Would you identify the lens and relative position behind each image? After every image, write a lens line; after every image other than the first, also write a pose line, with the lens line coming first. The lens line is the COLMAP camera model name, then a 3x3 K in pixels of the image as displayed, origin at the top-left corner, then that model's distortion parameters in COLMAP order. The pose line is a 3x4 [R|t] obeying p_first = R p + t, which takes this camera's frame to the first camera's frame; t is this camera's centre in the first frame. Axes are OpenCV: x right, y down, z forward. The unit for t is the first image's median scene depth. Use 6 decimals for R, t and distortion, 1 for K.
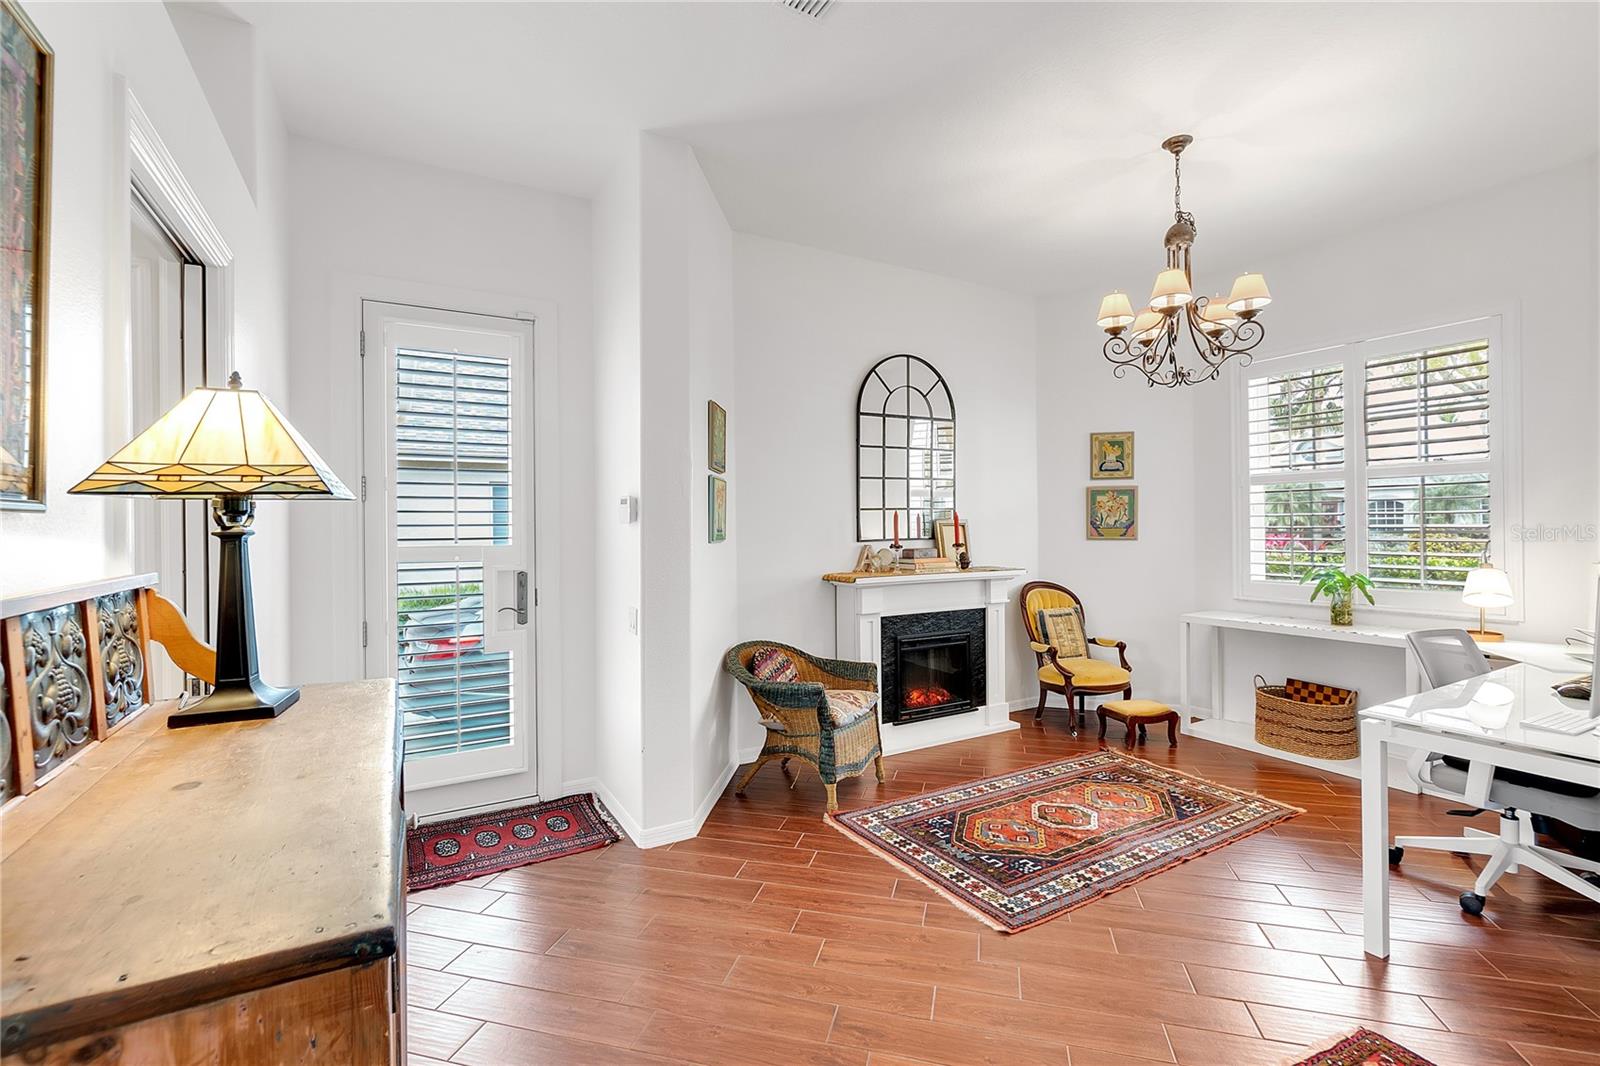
lens RADIAL K [[748.0, 0, 810.4], [0, 748.0, 528.9], [0, 0, 1]] dist [-0.001675, 0.000622]
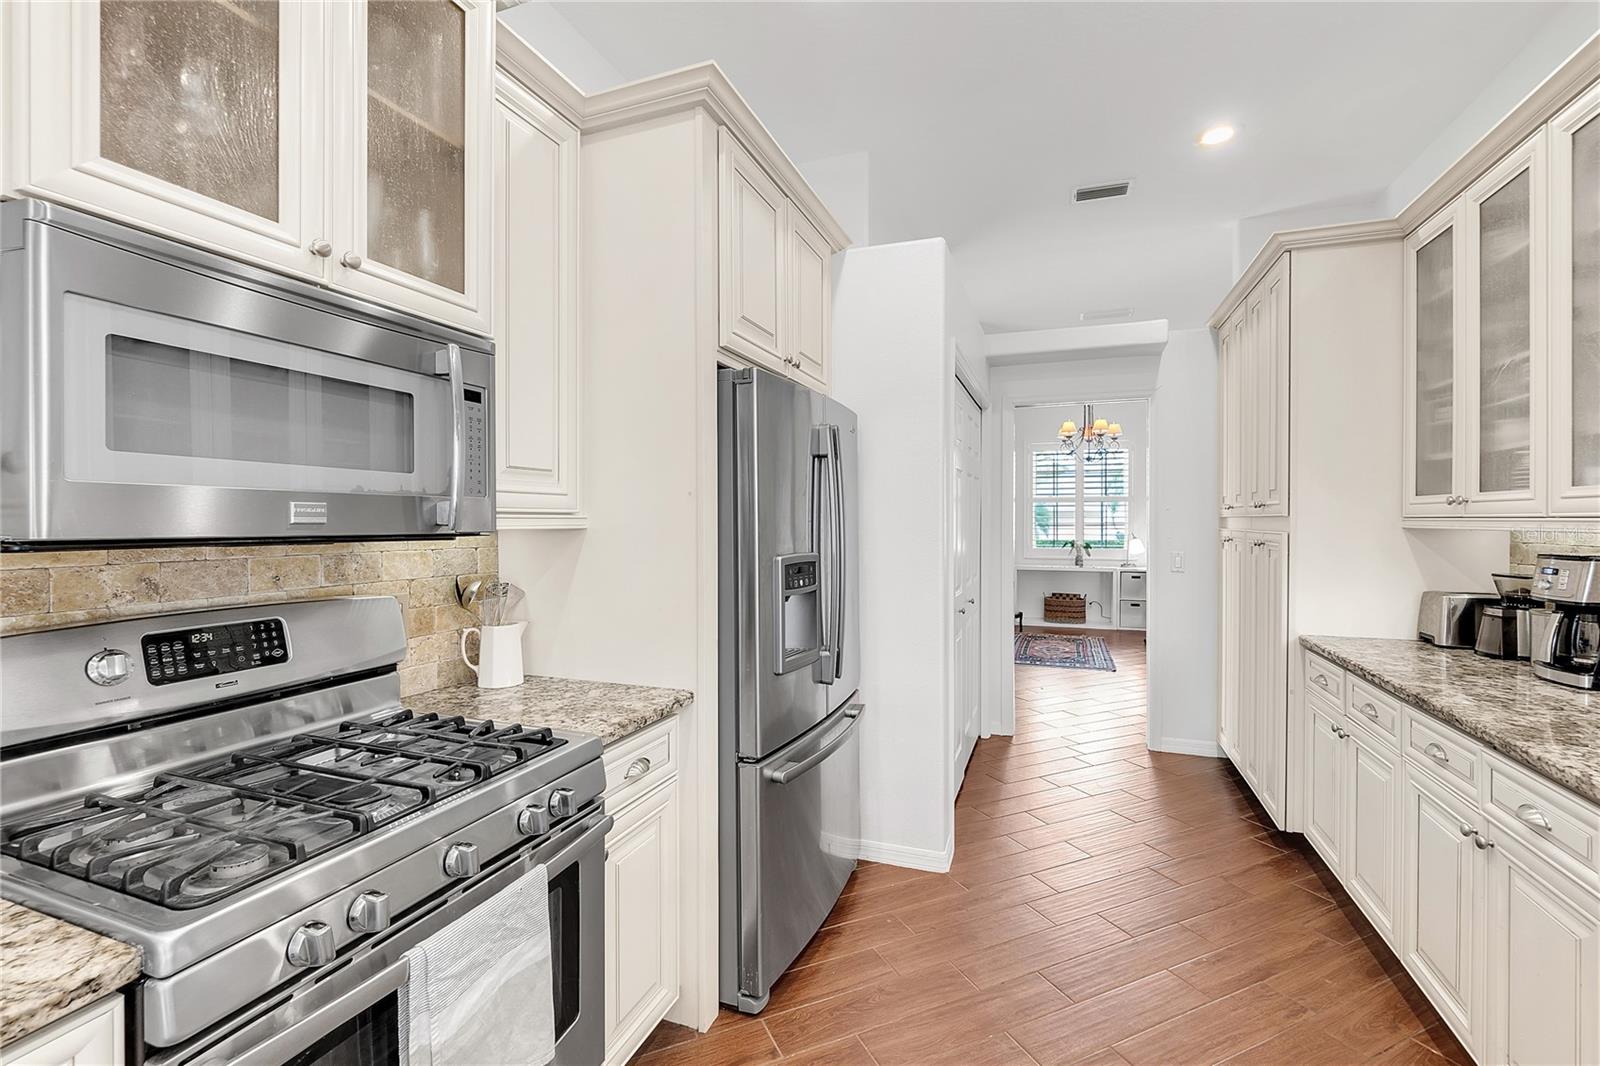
lens RADIAL K [[705.7, 0, 789.8], [0, 705.7, 531.2], [0, 0, 1]] dist [-0.007062, 0.002348]
pose [[0.794875, -0.000534, 0.606773, -1.212450], [-0.002426, 0.999989, 0.004059, 0.014960], [-0.606769, -0.004698, 0.794864, -0.162793]]
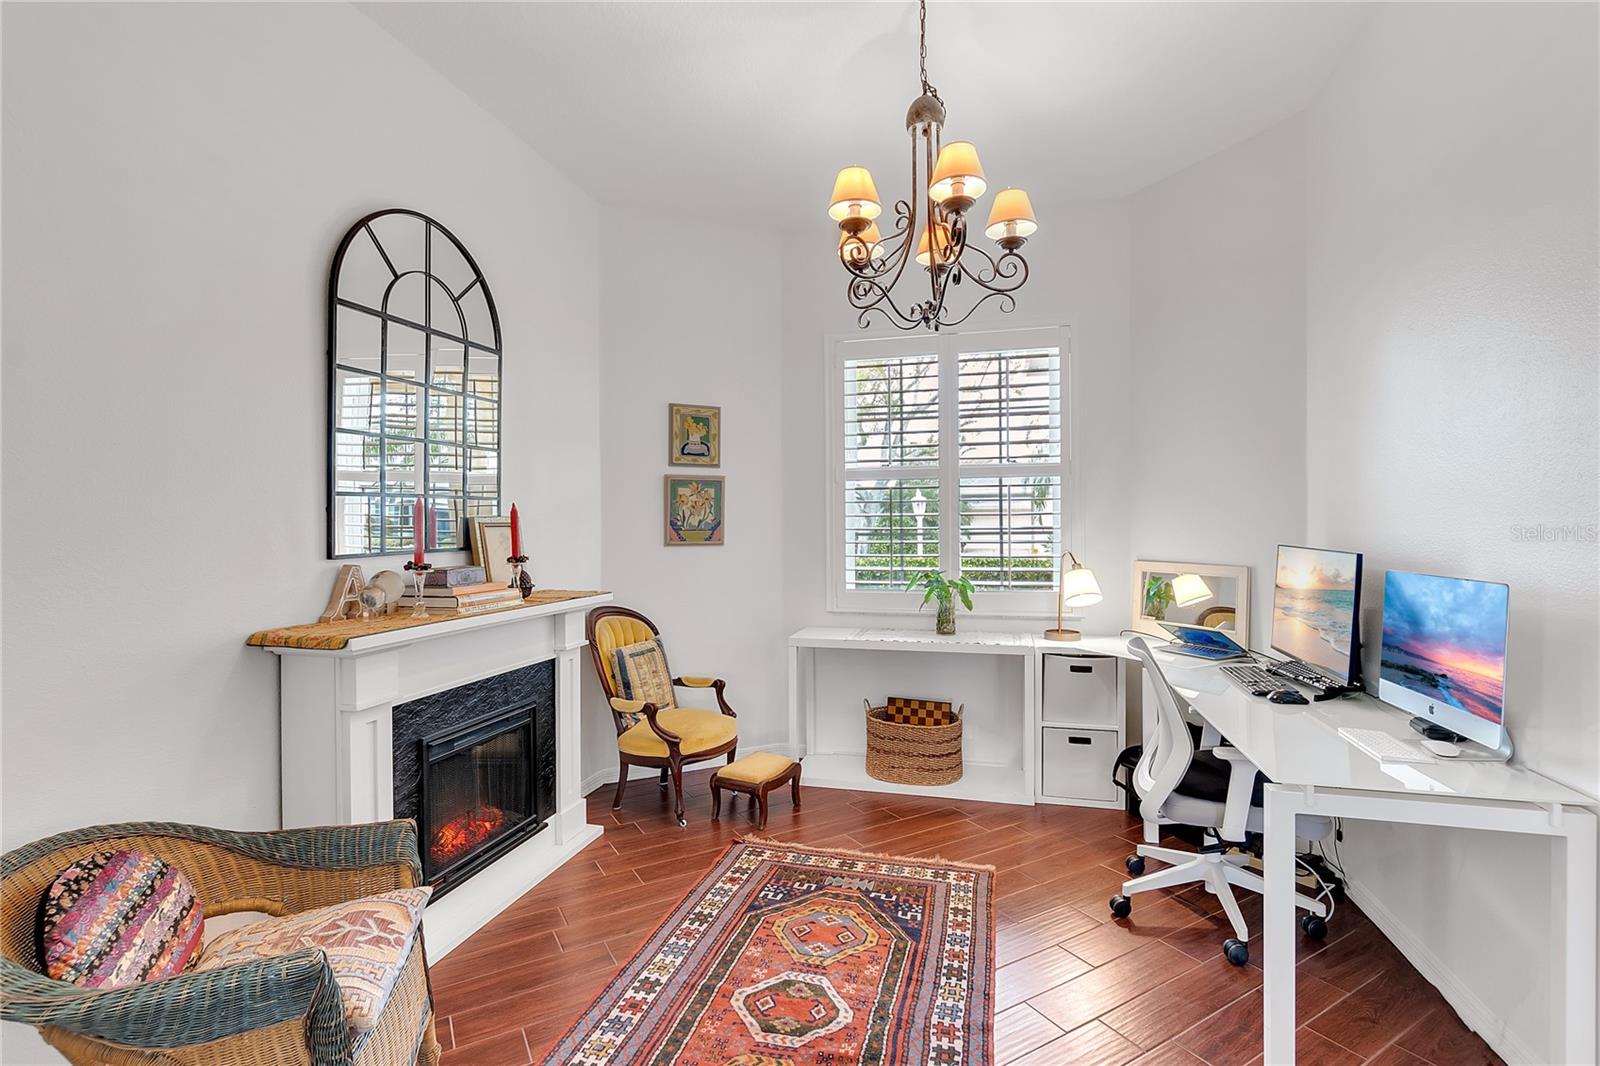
lens RADIAL K [[748.0, 0, 810.9], [0, 748.0, 524.0], [0, 0, 1]] dist [-0.001675, 0.000622]
pose [[0.713897, 0.002691, 0.700245, -0.055386], [0.004127, 0.999959, -0.008049, -0.000634], [-0.700238, 0.008636, 0.713857, 0.424957]]
